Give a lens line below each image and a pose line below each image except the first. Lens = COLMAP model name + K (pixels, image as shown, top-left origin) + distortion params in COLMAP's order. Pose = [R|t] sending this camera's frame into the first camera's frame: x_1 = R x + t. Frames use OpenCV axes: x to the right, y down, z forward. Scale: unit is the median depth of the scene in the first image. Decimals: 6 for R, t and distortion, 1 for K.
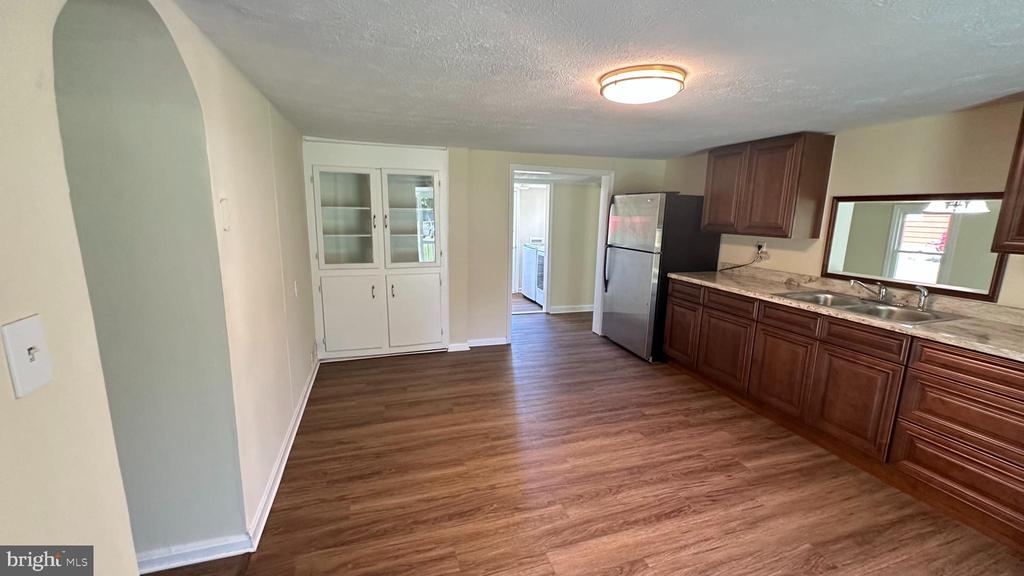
lens RADIAL K [[410.4, 0, 512.0], [0, 410.4, 289.0], [0, 0, 1]] dist [-0.002585, 0.000880]
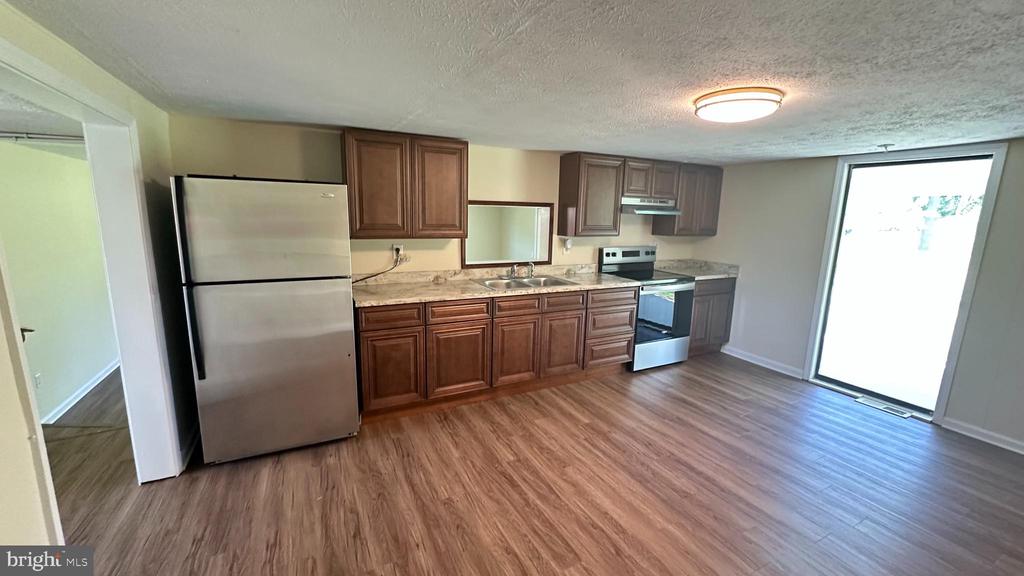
lens RADIAL K [[410.4, 0, 509.3], [0, 410.4, 286.7], [0, 0, 1]] dist [-0.002585, 0.000880]
pose [[-0.154652, -0.186830, 0.970143, -0.463373], [0.164546, 0.963371, 0.211756, -0.235946], [-0.974170, 0.192382, -0.118245, 1.166472]]
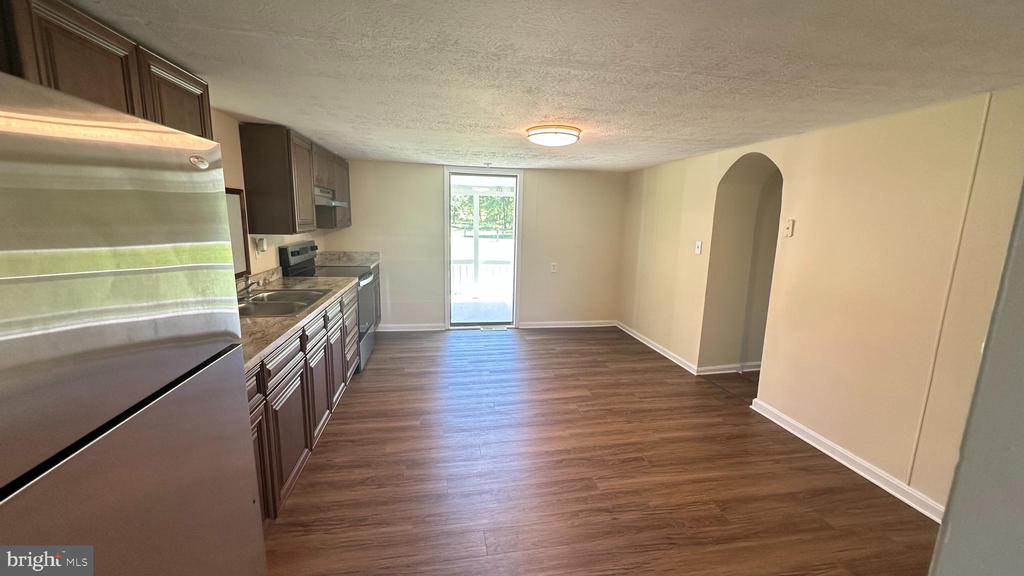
lens RADIAL K [[410.4, 0, 512.1], [0, 410.4, 291.8], [0, 0, 1]] dist [-0.002585, 0.000880]
pose [[-0.989393, -0.061057, 0.131810, 0.147662], [-0.008556, 0.930296, 0.366709, -0.333288], [-0.145012, 0.361692, -0.920951, 1.734744]]
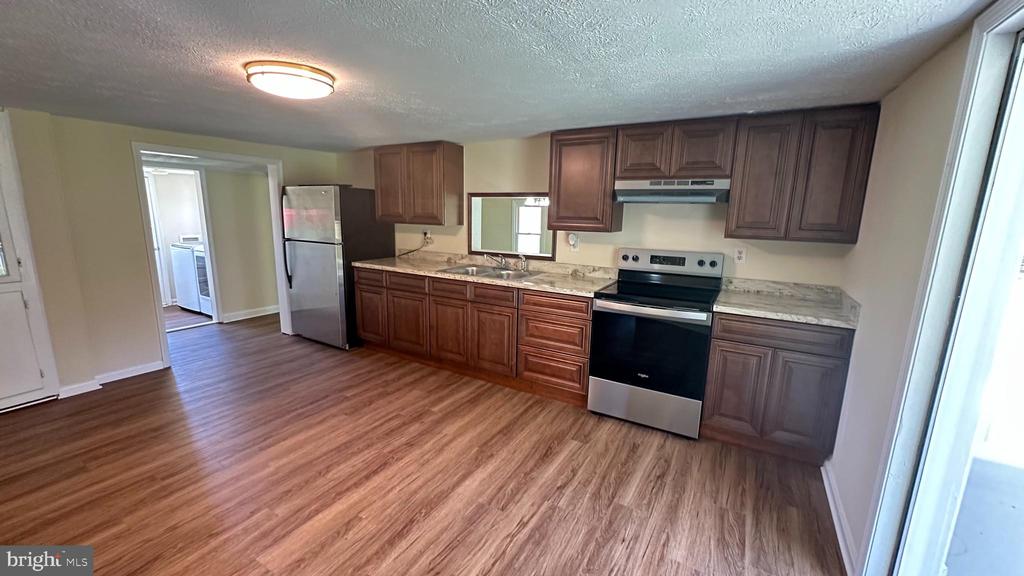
lens RADIAL K [[410.4, 0, 512.1], [0, 410.4, 289.1], [0, 0, 1]] dist [-0.002585, 0.000880]
pose [[0.749646, -0.128192, 0.649306, -0.006239], [0.117375, 0.991262, 0.060191, 0.020256], [-0.651348, 0.031090, 0.758142, -0.090930]]
